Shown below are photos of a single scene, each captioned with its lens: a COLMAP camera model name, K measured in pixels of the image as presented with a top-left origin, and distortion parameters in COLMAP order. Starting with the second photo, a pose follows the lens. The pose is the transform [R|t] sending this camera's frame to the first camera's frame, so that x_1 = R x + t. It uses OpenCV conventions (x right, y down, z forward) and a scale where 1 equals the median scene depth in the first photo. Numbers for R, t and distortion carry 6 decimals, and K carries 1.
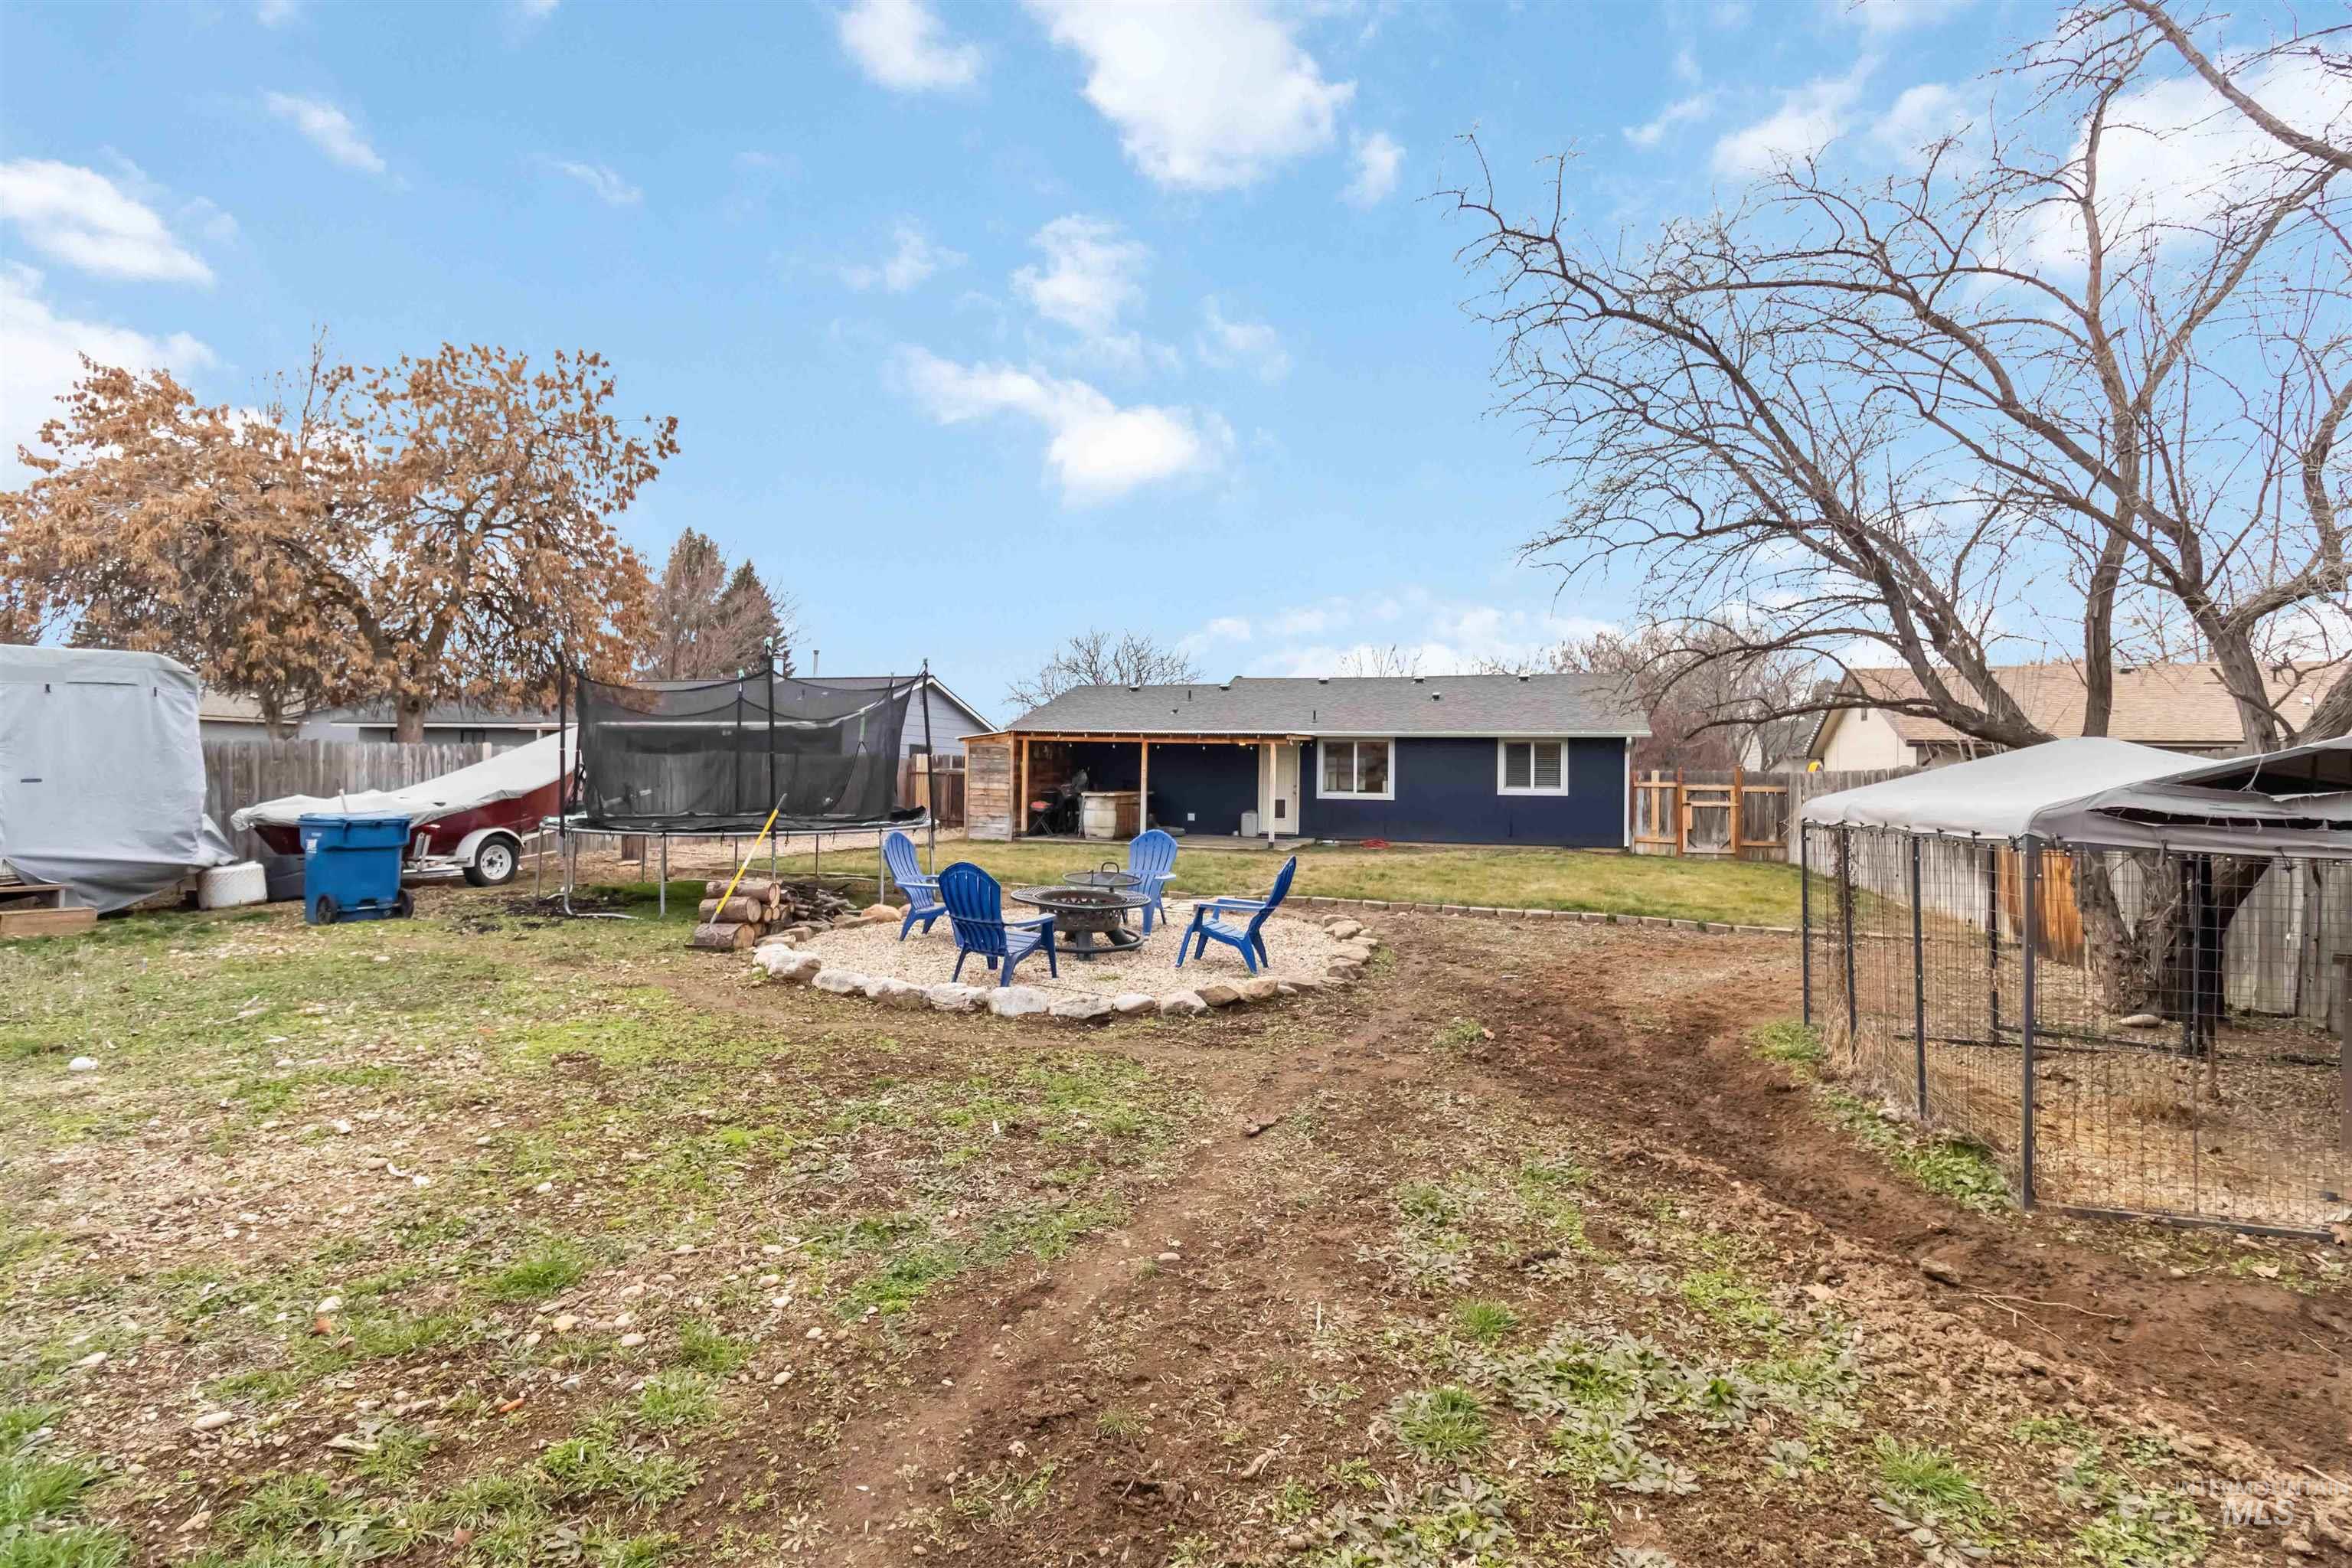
lens RADIAL K [[1104.0, 0, 1169.2], [0, 1104.0, 768.8], [0, 0, 1]] dist [0.002359, 0.000534]
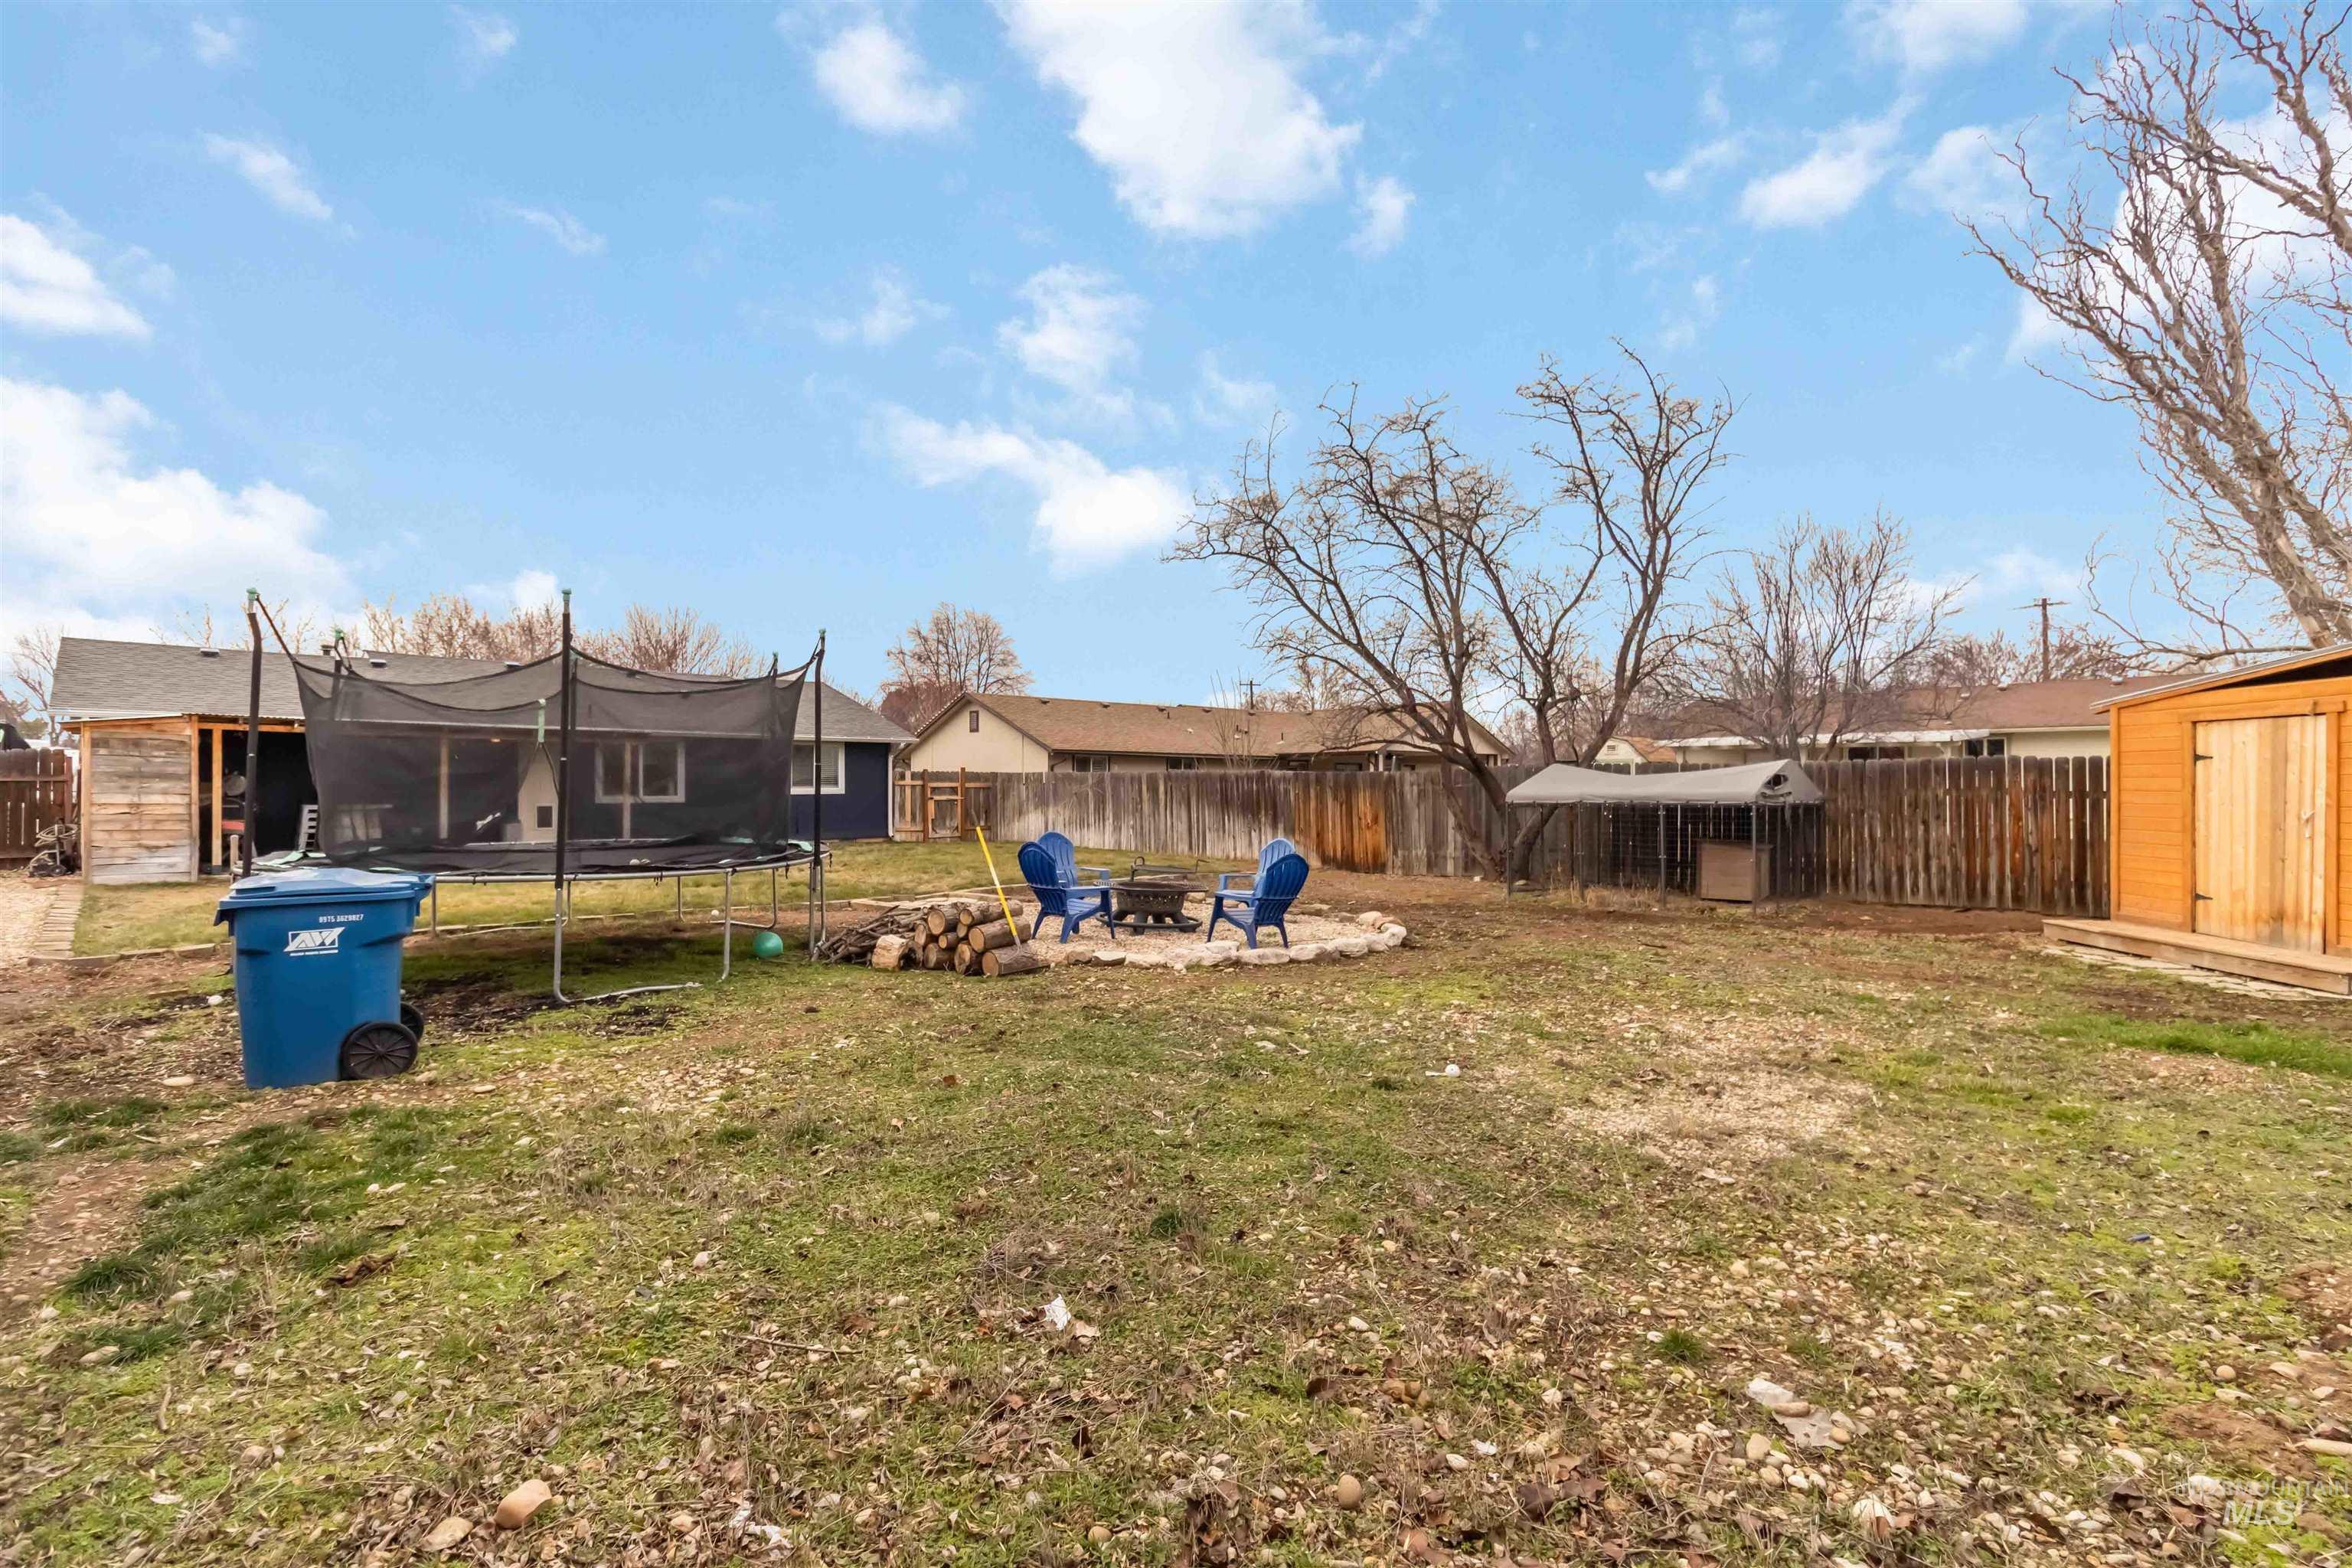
lens RADIAL K [[1104.0, 0, 1176.1], [0, 1104.0, 777.3], [0, 0, 1]] dist [0.002359, 0.000534]
pose [[0.475225, -0.009163, 0.879816, -0.446699], [0.000480, 0.999948, 0.010154, -0.003437], [-0.879864, -0.004403, 0.475205, 0.167536]]
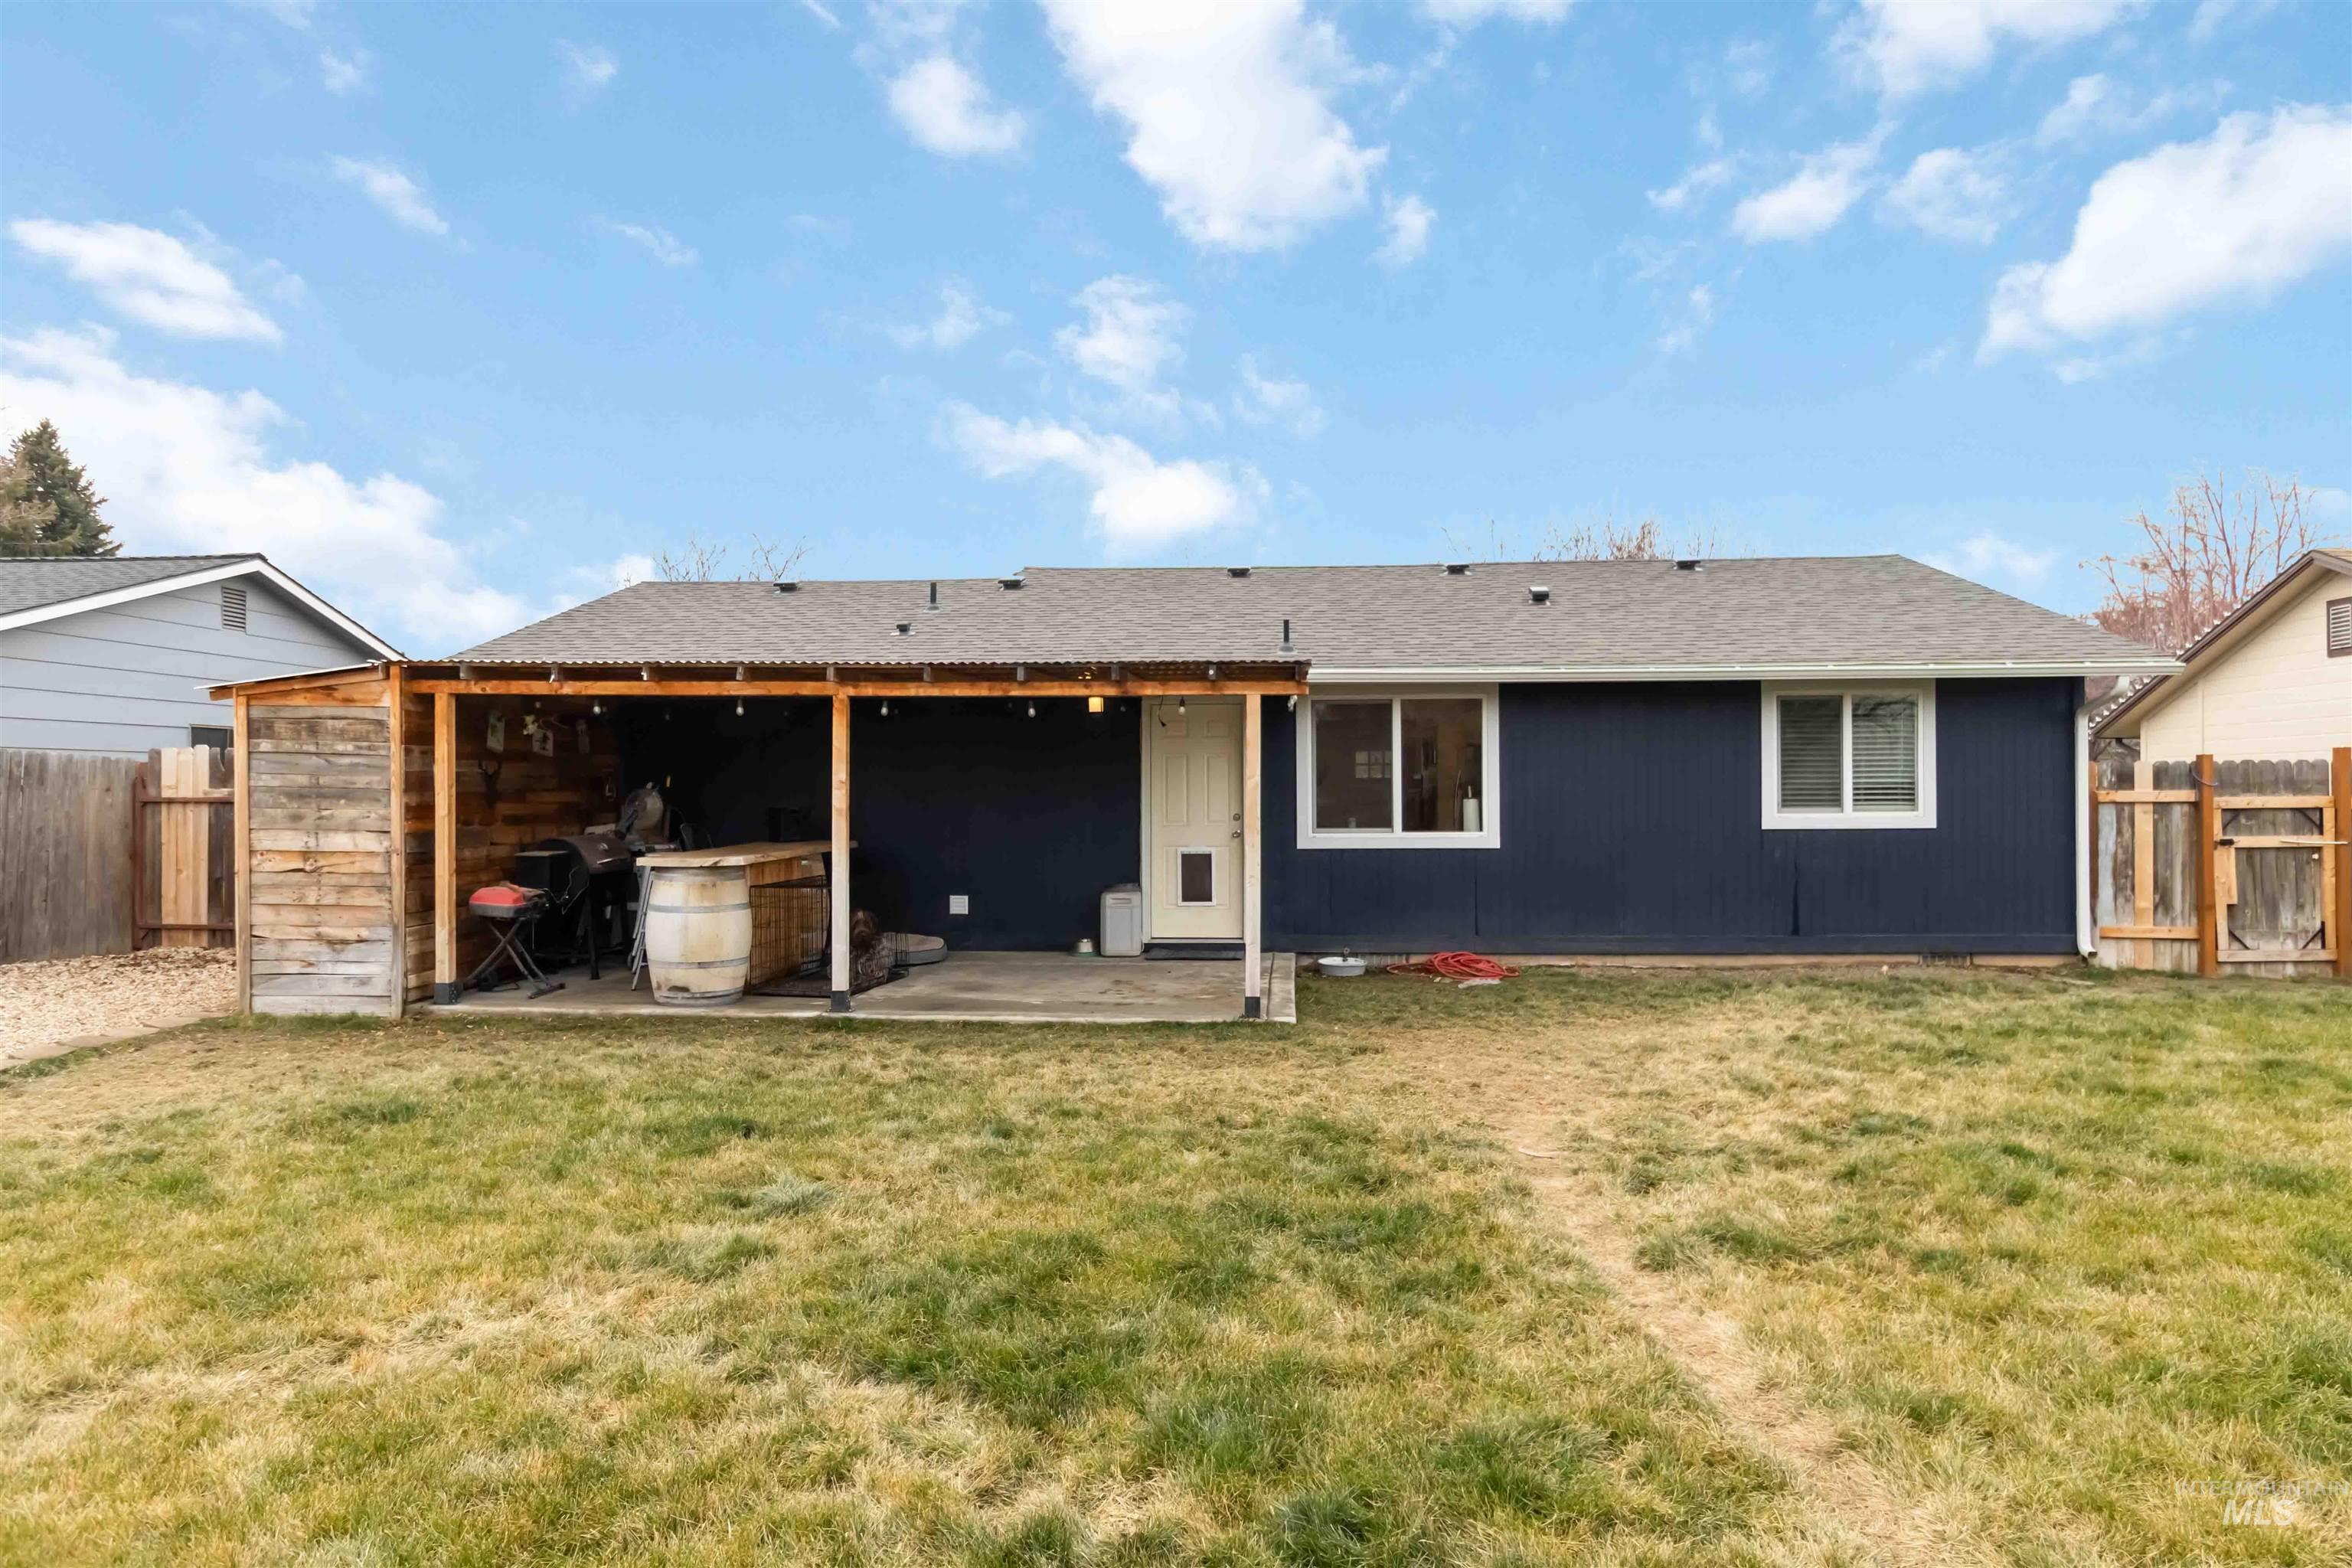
lens RADIAL K [[1421.4, 0, 1196.3], [0, 1421.4, 783.5], [0, 0, 1]] dist [0.001467, 0.001745]
pose [[0.965883, -0.017603, 0.258378, -0.028439], [0.016548, 0.999844, 0.006255, 0.000637], [-0.258448, -0.001766, 0.966024, 0.553270]]
